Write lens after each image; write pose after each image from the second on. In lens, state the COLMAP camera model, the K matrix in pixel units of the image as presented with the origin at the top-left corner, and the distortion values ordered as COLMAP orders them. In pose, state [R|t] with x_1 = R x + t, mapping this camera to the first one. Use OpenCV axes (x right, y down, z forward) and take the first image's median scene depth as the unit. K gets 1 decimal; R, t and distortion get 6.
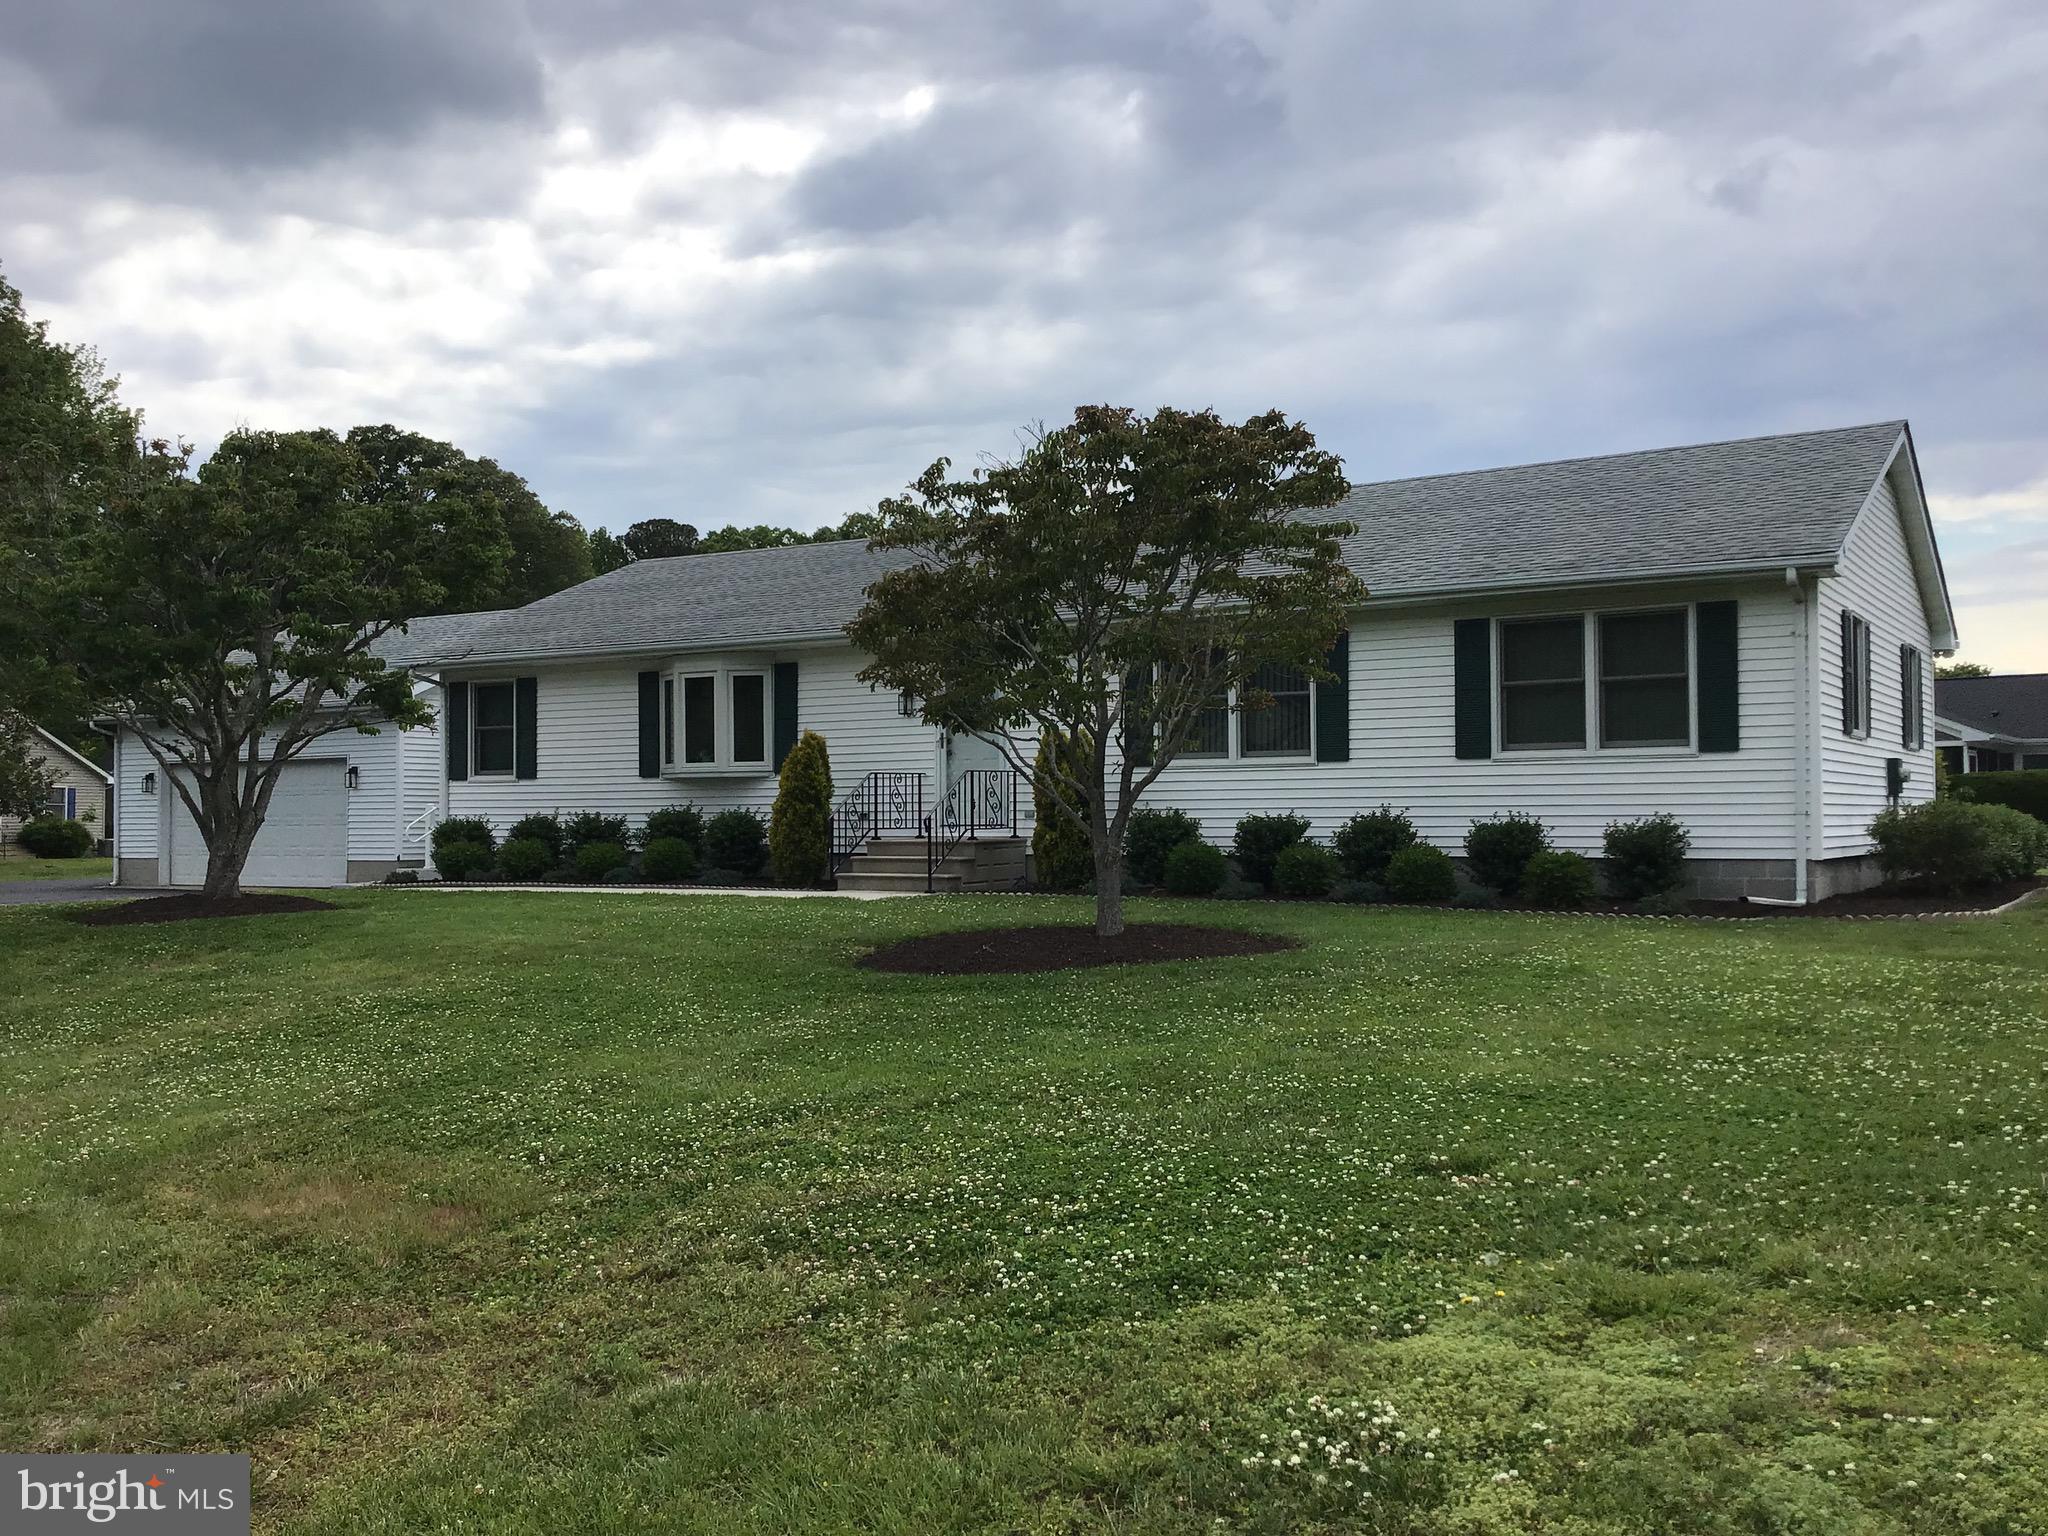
lens RADIAL K [[1864.2, 0, 1041.9], [0, 1864.2, 767.4], [0, 0, 1]] dist [0.047005, -0.056745]
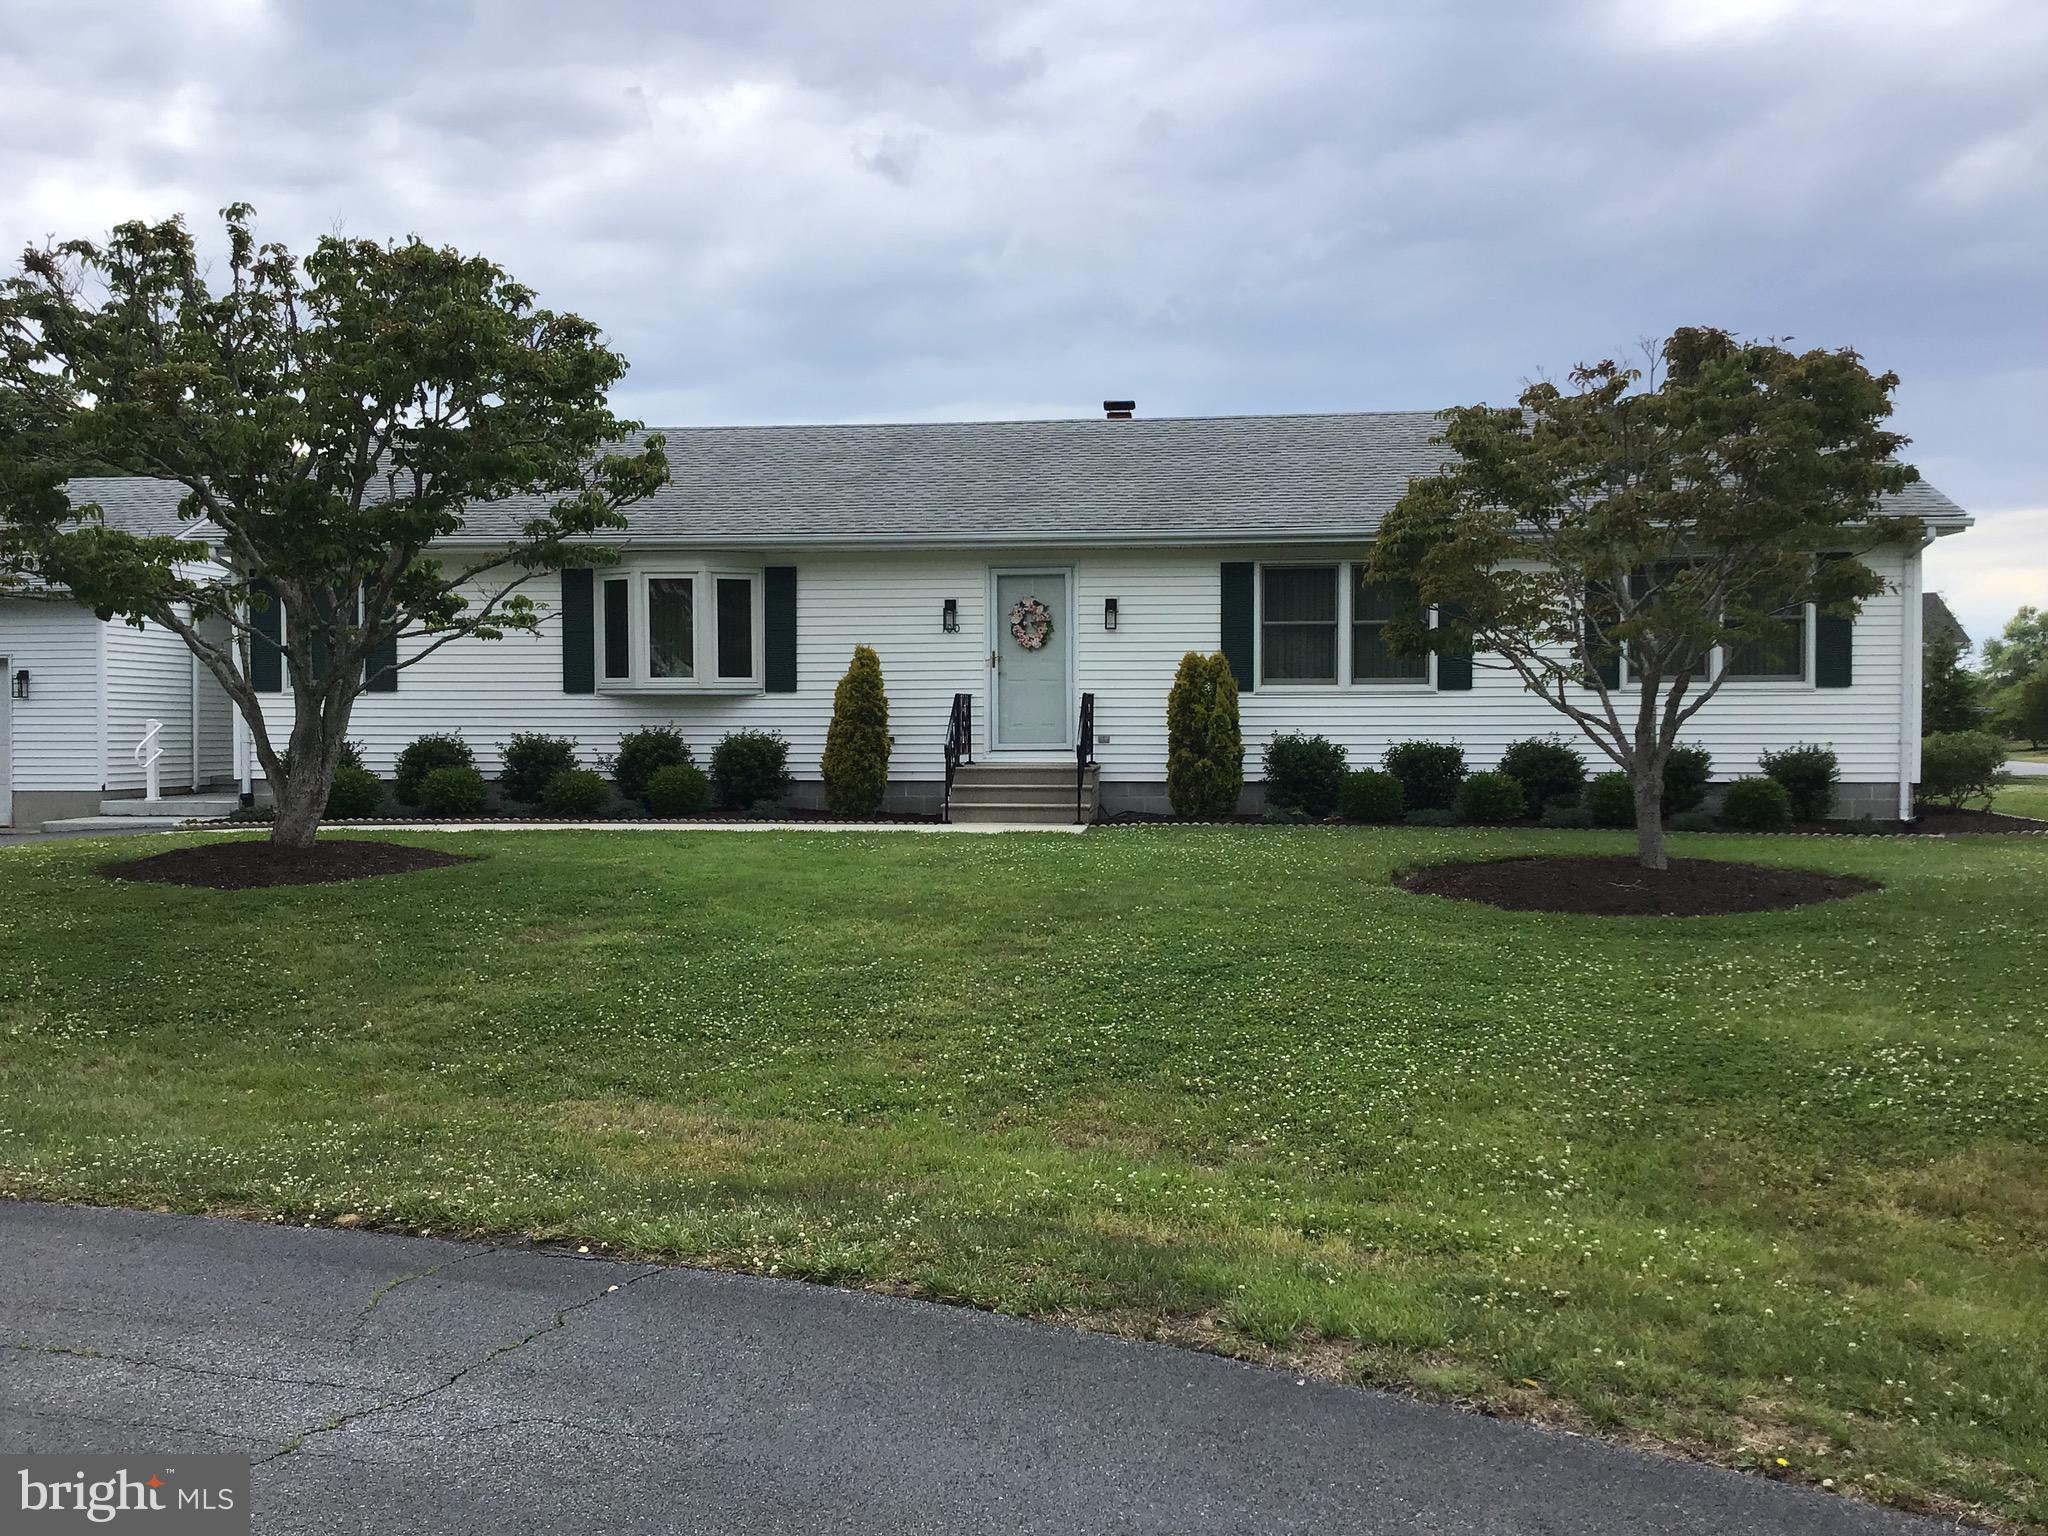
lens RADIAL K [[1864.2, 0, 1030.6], [0, 1864.2, 779.1], [0, 0, 1]] dist [0.047005, -0.056745]
pose [[0.893937, -0.002255, 0.448186, -0.423326], [-0.016468, 0.999147, 0.037874, 0.008858], [-0.447889, -0.041237, 0.893138, 0.151732]]
